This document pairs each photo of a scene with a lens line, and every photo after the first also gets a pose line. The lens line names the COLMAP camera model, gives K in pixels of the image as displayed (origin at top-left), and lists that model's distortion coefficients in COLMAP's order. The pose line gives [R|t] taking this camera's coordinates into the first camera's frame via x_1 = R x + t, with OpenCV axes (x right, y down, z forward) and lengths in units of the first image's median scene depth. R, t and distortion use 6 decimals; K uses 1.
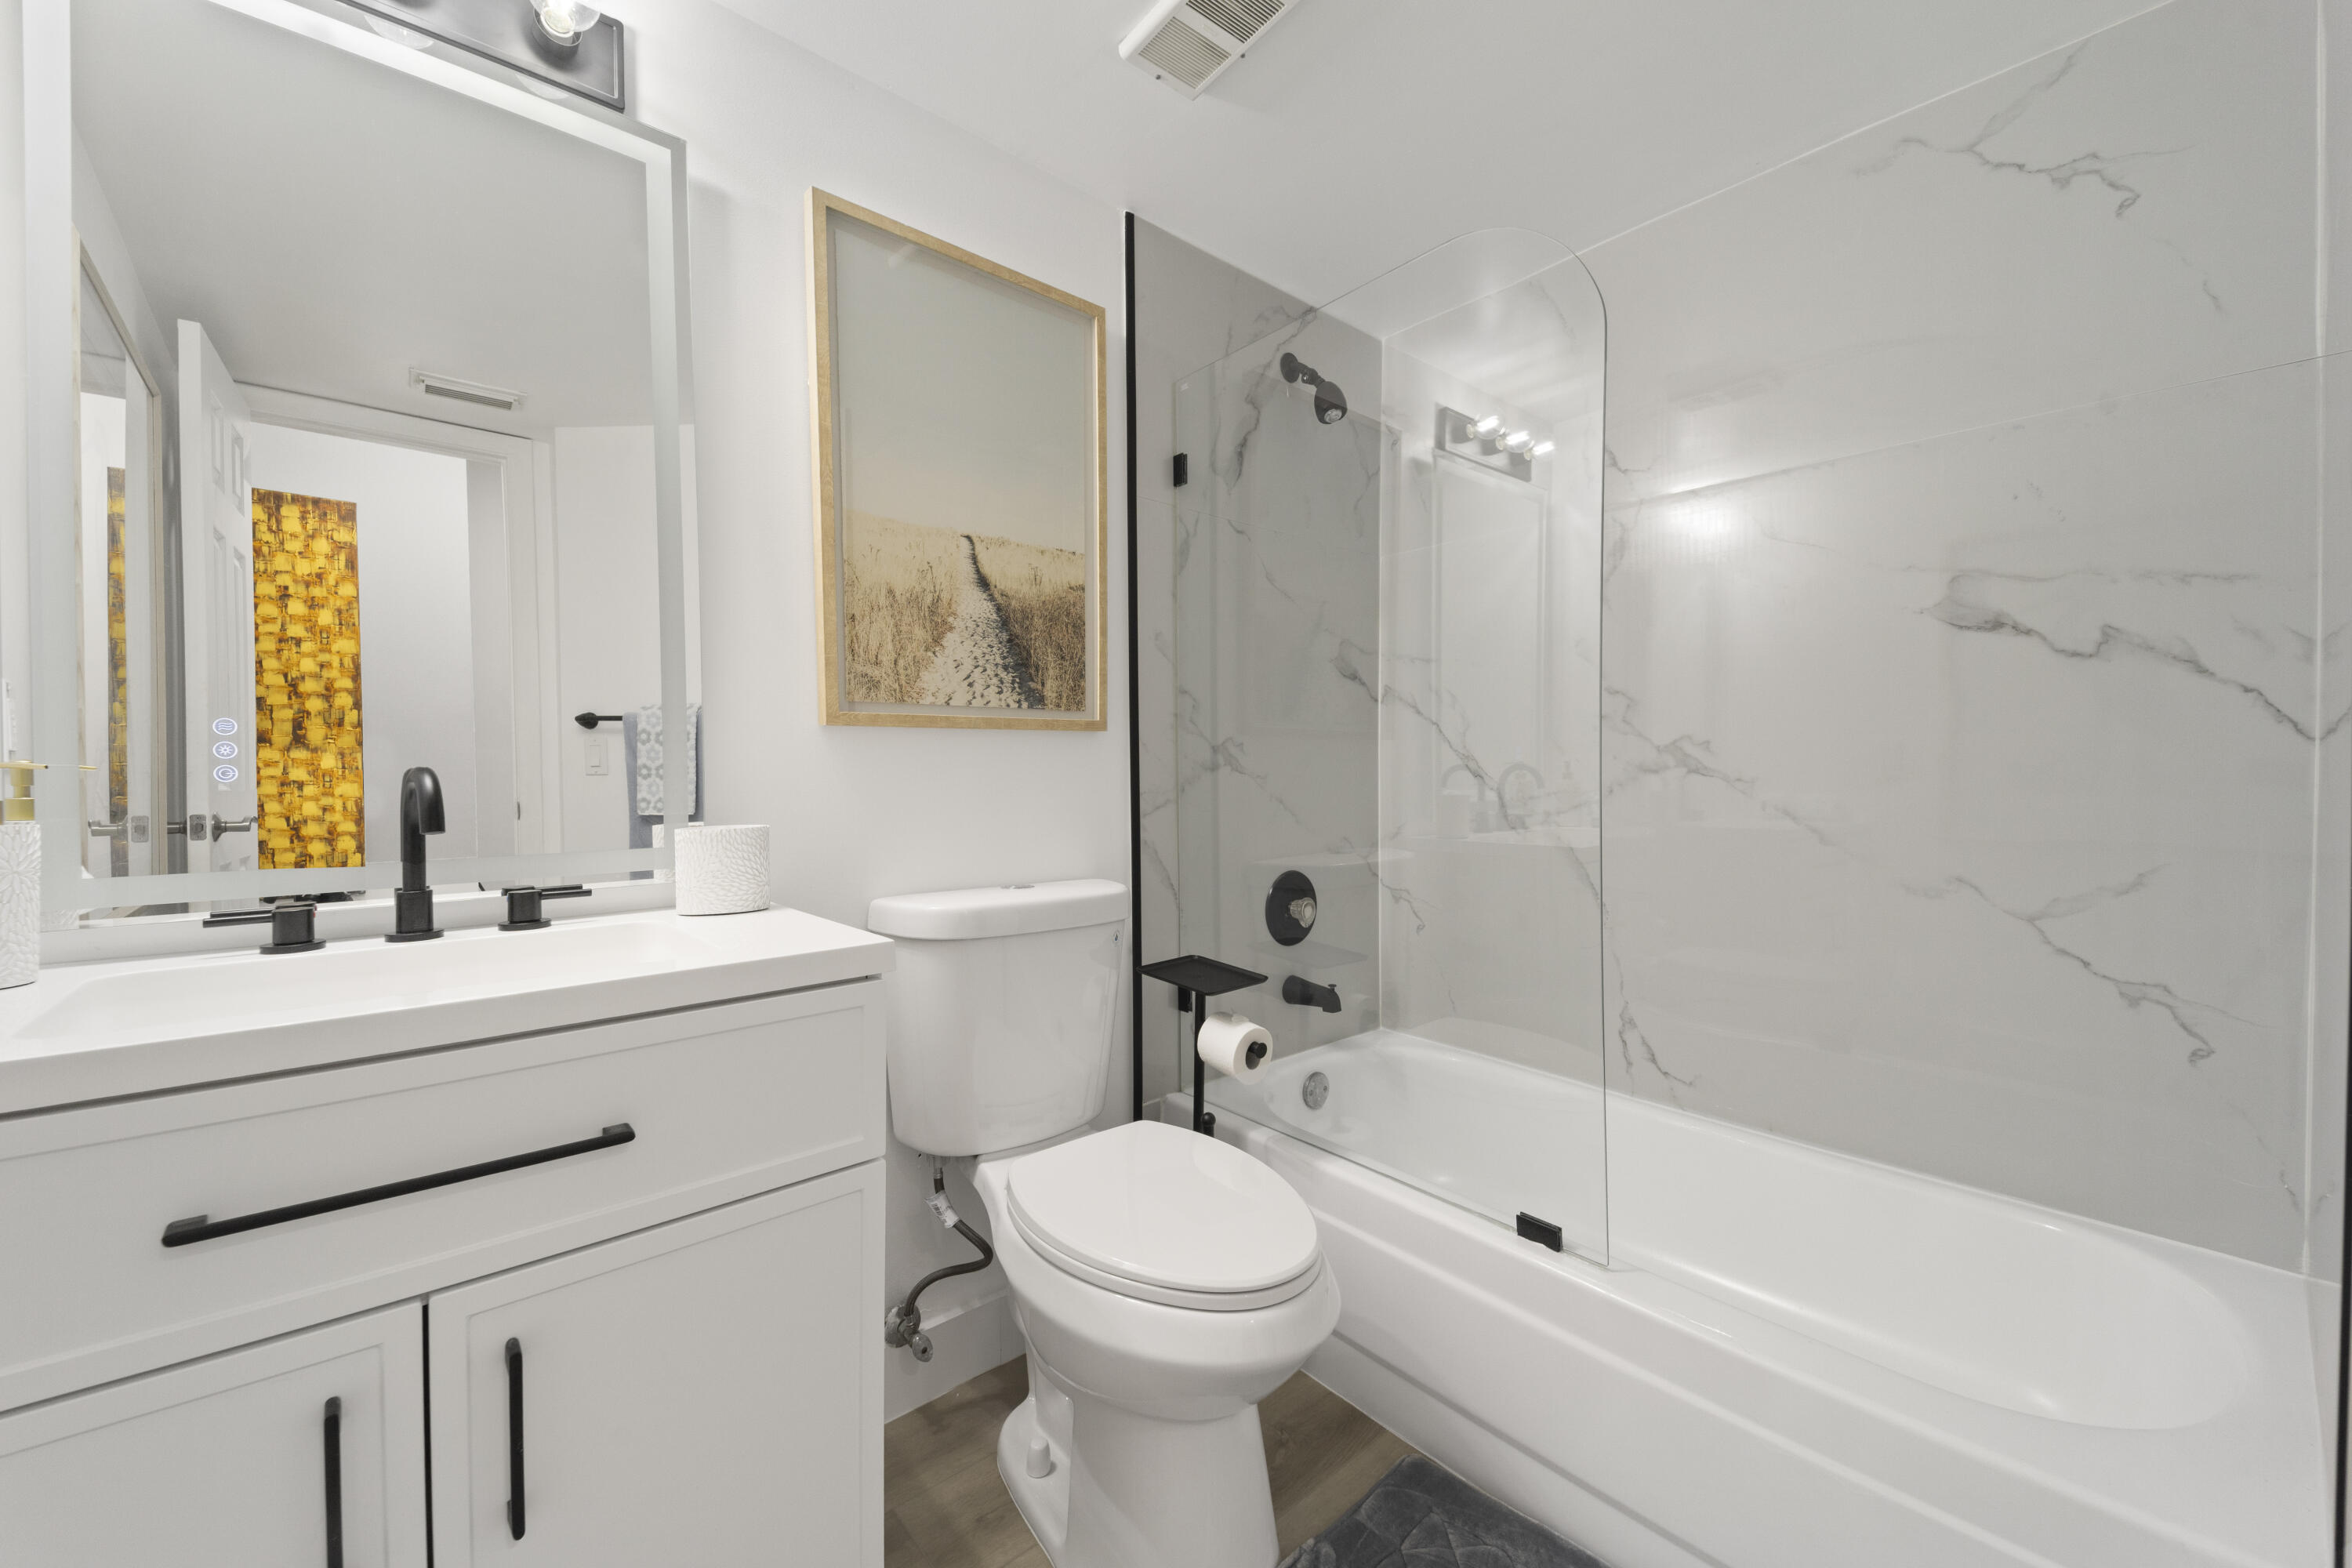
lens RADIAL K [[914.7, 0, 1172.8], [0, 914.7, 790.7], [0, 0, 1]] dist [0.079732, -0.038607]
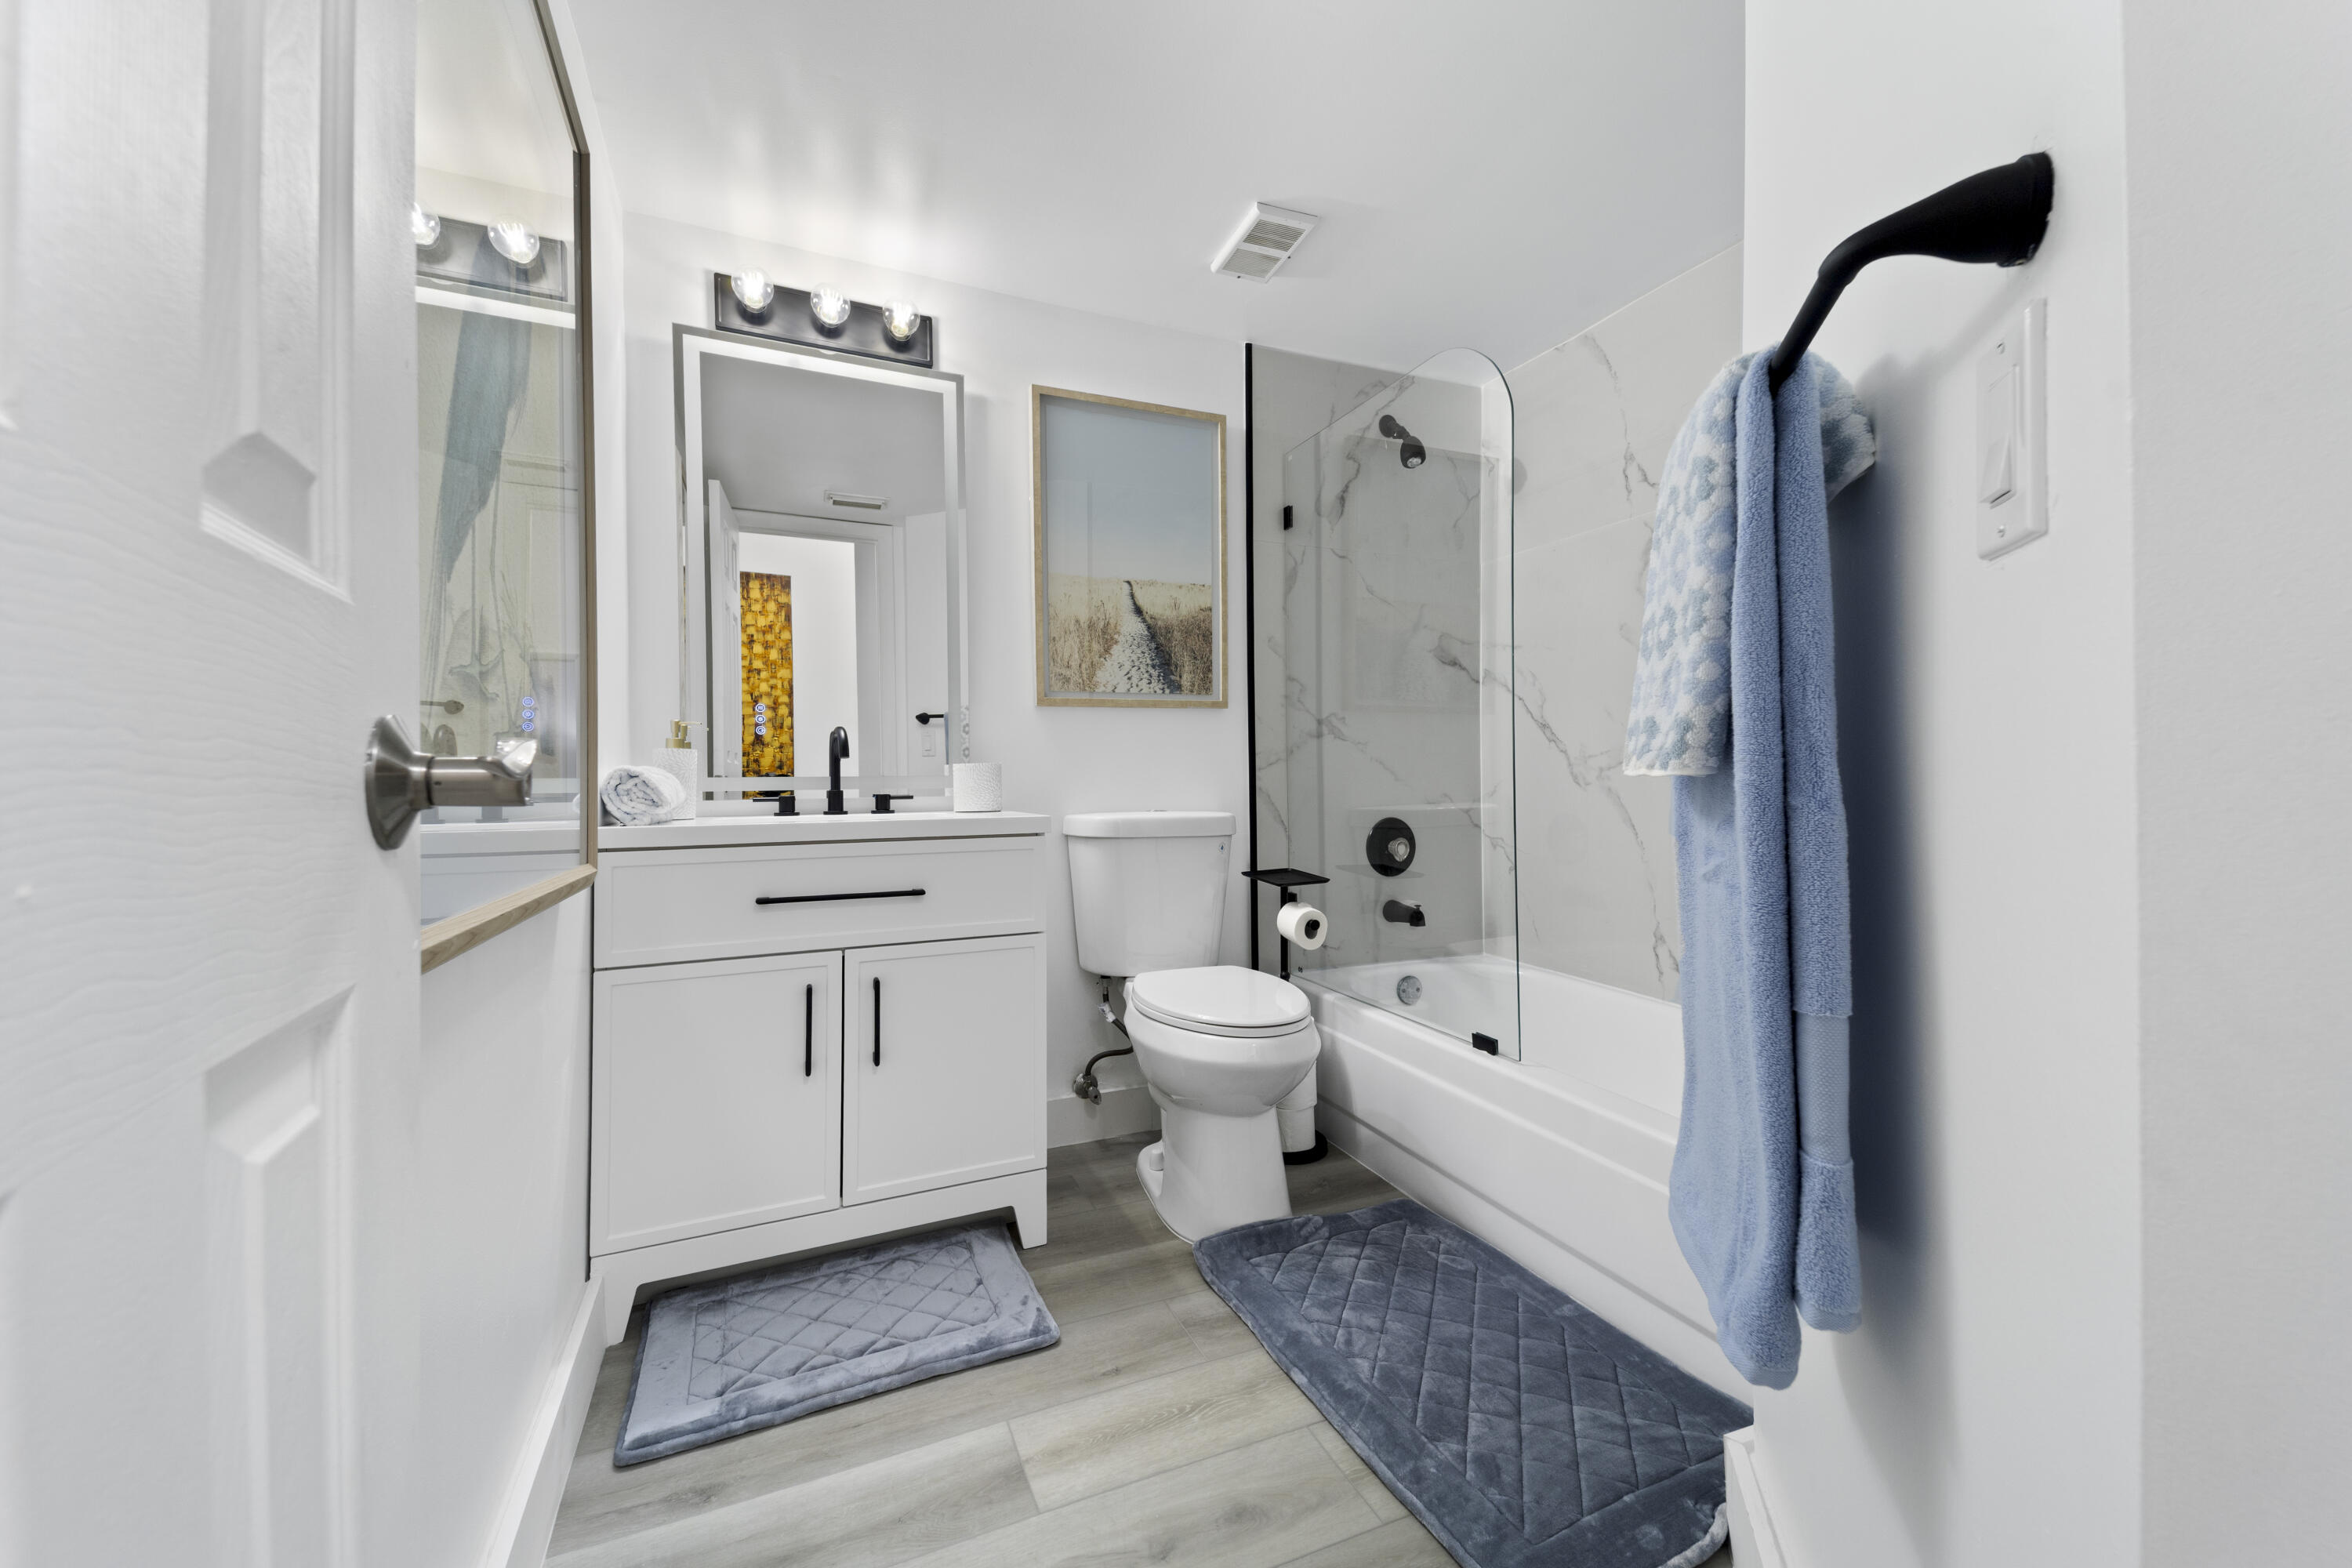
lens RADIAL K [[932.4, 0, 1169.5], [0, 932.4, 786.9], [0, 0, 1]] dist [0.083314, -0.037020]
pose [[0.951190, -0.000288, -0.308607, 0.307627], [-0.003267, 0.999934, -0.011001, 0.077716], [0.308589, 0.011472, 0.951126, -0.429000]]
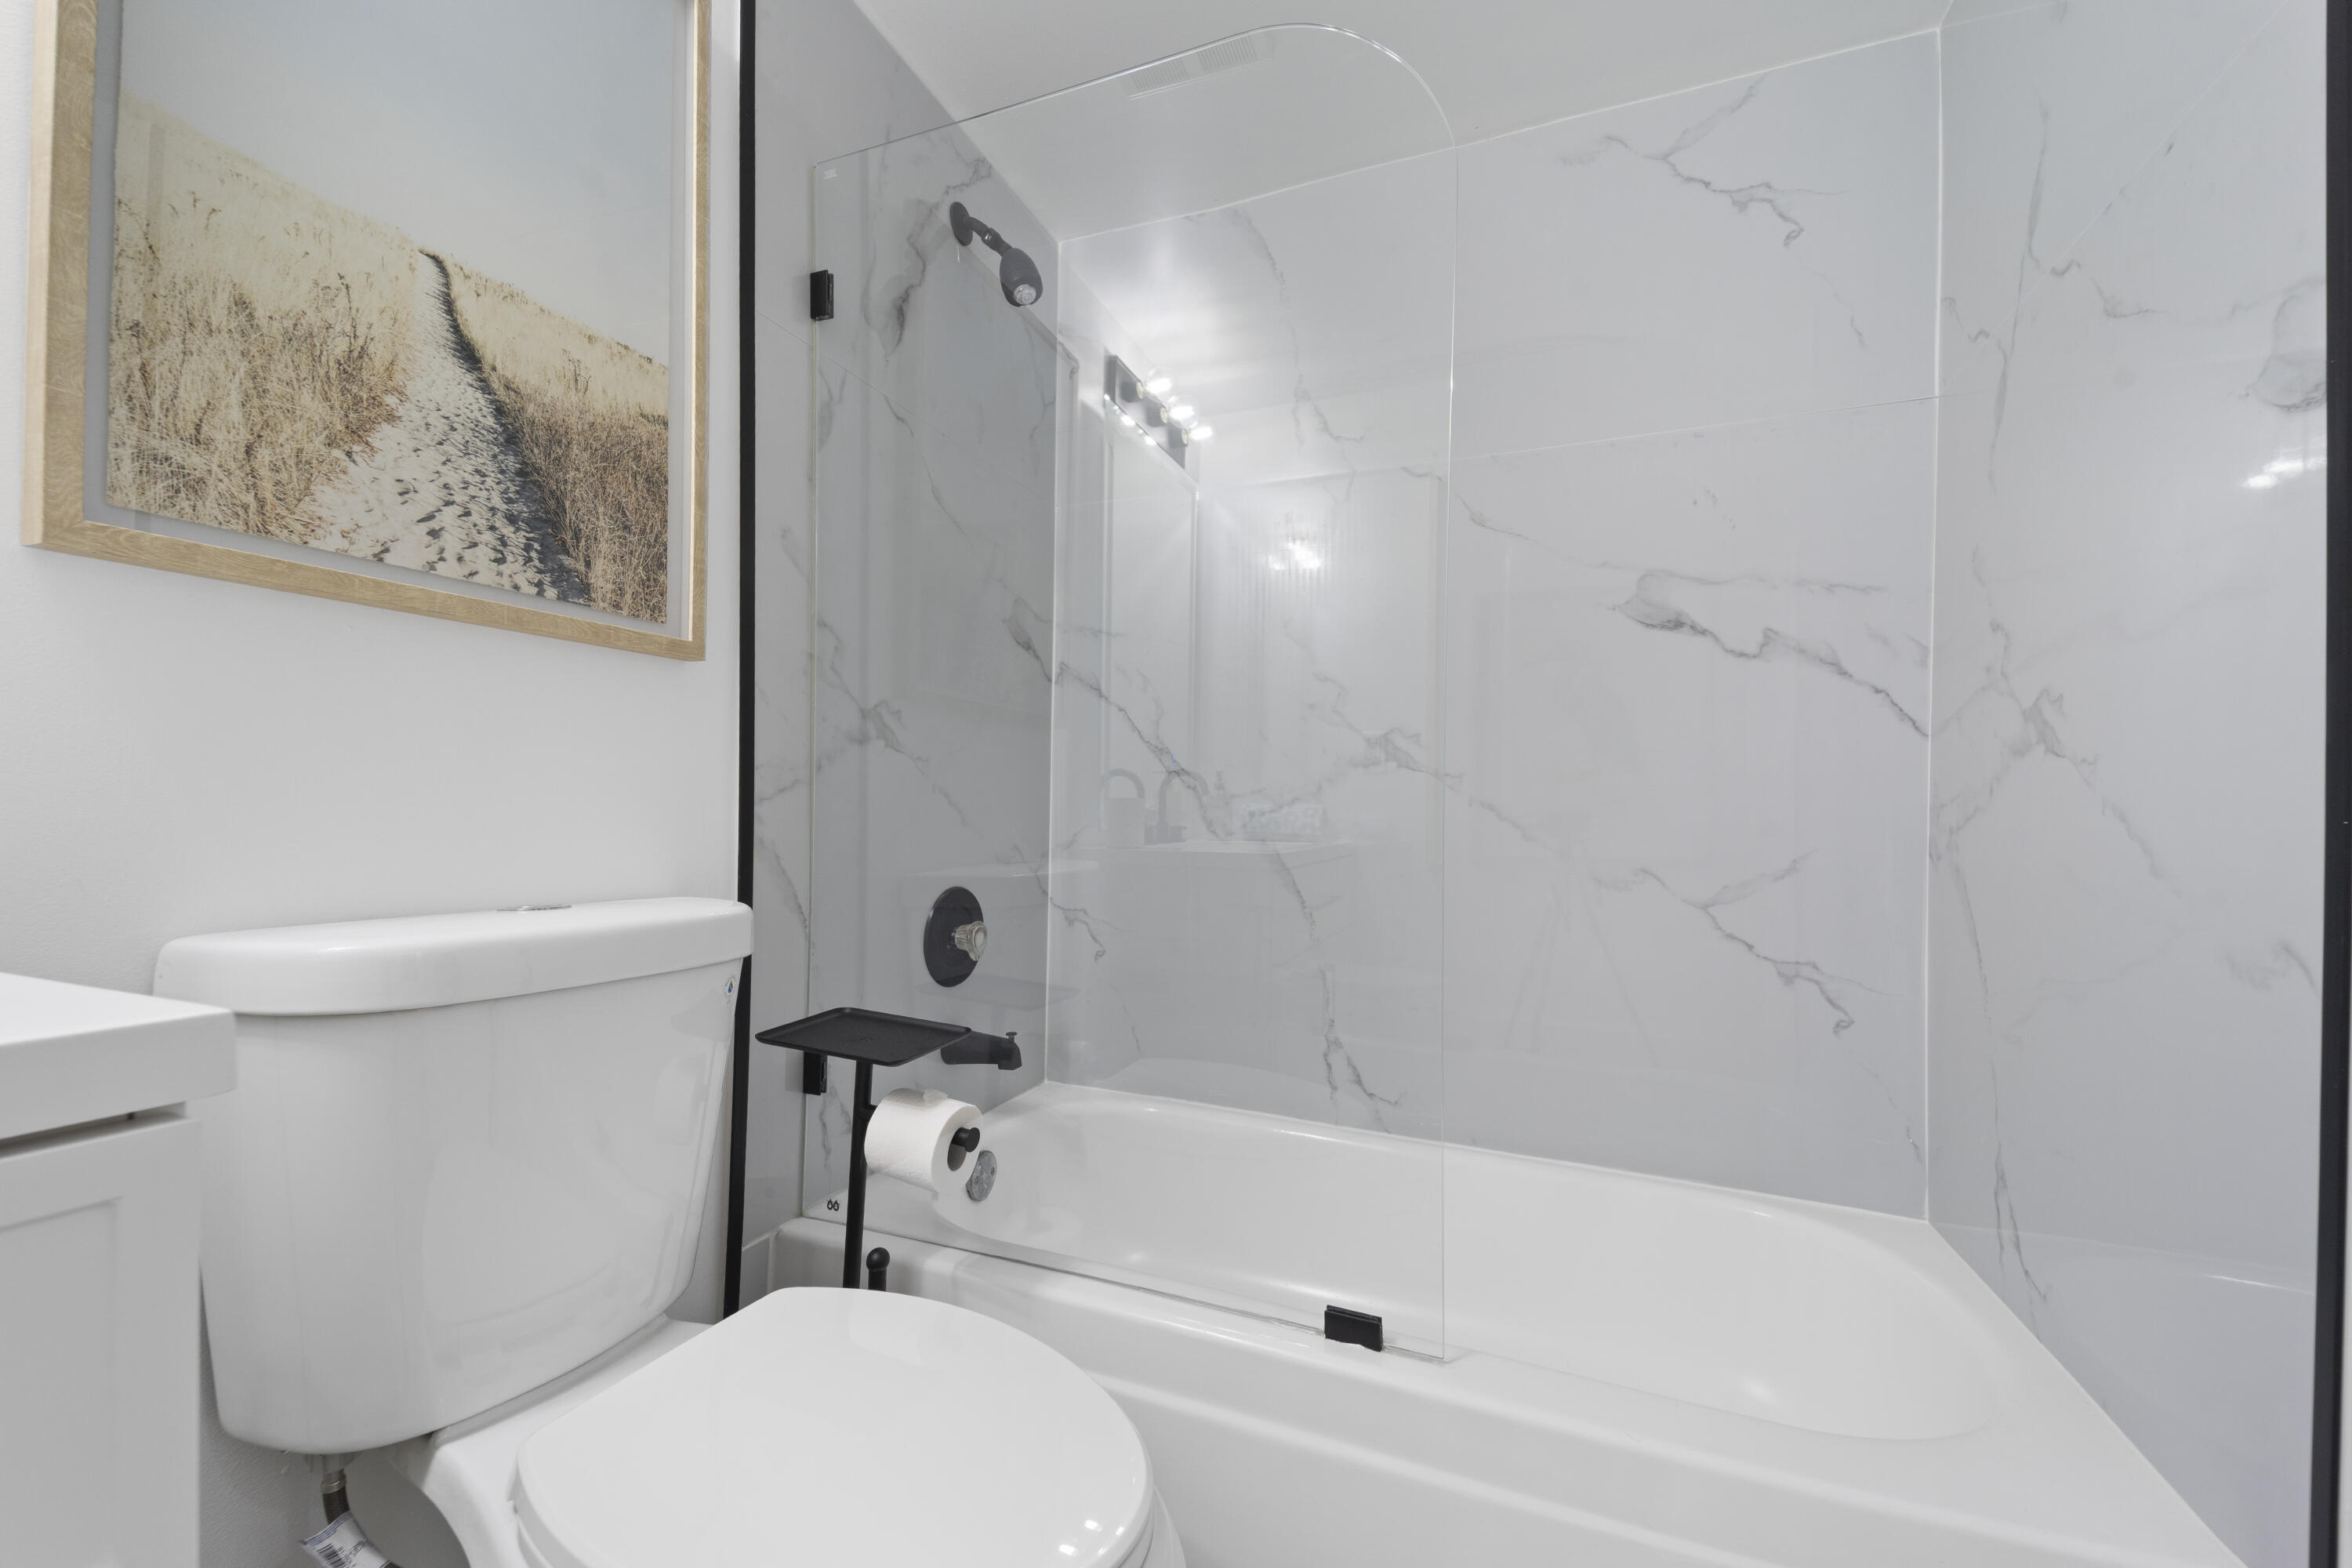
lens RADIAL K [[935.0, 0, 1168.8], [0, 935.0, 808.6], [0, 0, 1]] dist [0.082901, -0.040922]
pose [[0.889838, 0.020569, 0.455813, -0.089860], [-0.009437, 0.999599, -0.026684, 0.053737], [-0.456180, 0.019443, 0.889675, 0.294106]]
